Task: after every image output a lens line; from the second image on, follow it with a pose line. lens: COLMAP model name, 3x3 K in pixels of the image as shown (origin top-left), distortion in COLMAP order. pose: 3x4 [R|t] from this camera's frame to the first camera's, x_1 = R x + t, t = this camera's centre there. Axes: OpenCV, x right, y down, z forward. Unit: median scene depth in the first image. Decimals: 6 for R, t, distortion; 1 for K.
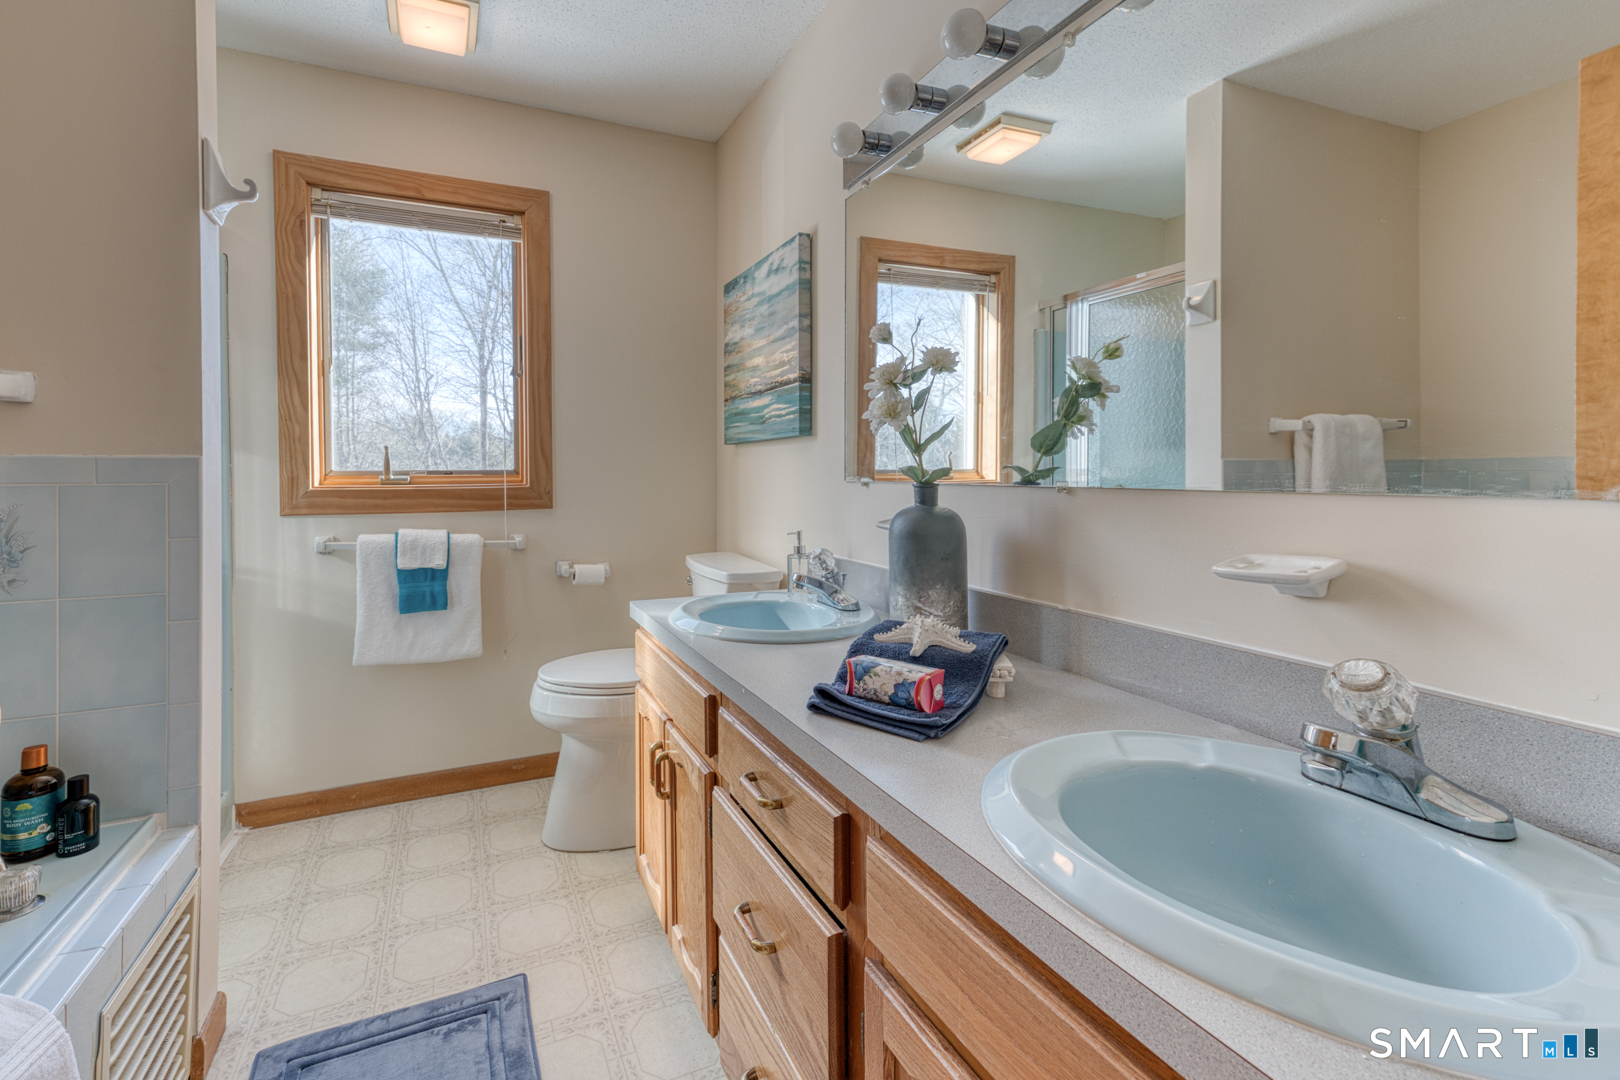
lens RADIAL K [[708.0, 0, 804.5], [0, 708.0, 537.1], [0, 0, 1]] dist [0.025868, -0.002520]
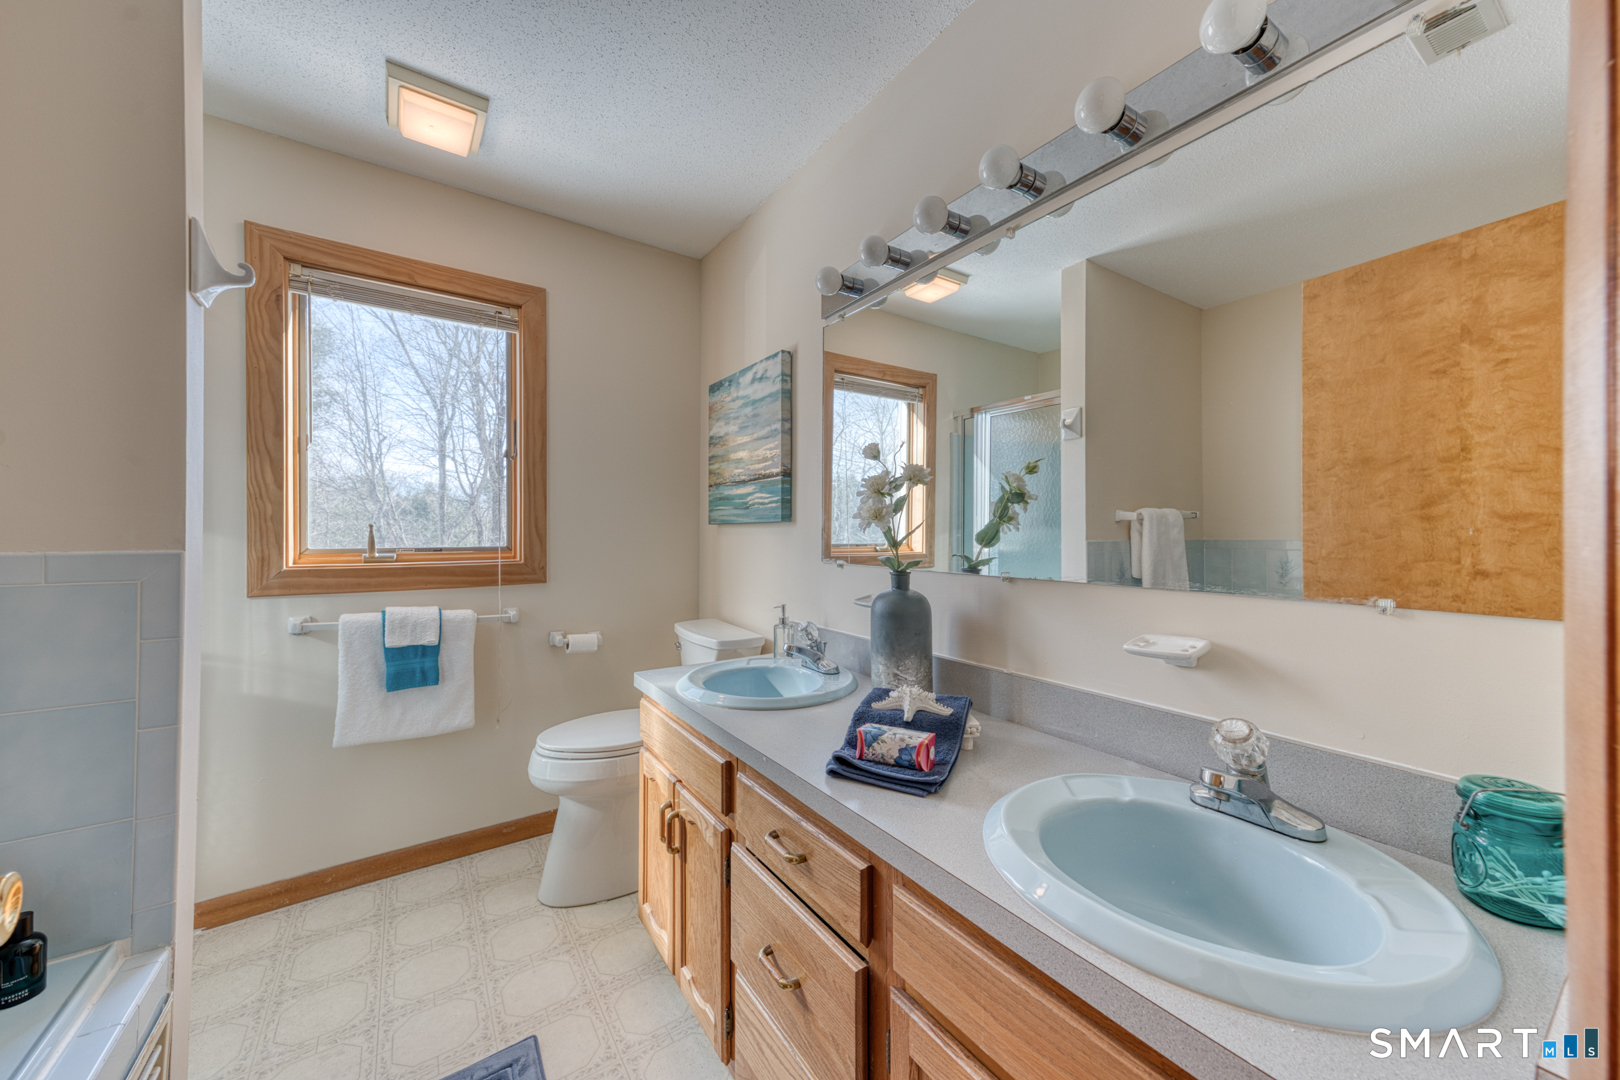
lens RADIAL K [[608.3, 0, 815.3], [0, 608.3, 543.9], [0, 0, 1]] dist [0.028851, -0.003326]
pose [[0.972049, 0.004484, 0.234737, -0.200223], [-0.002576, 0.999961, -0.008433, -0.104482], [-0.234766, 0.007593, 0.972022, 0.008105]]
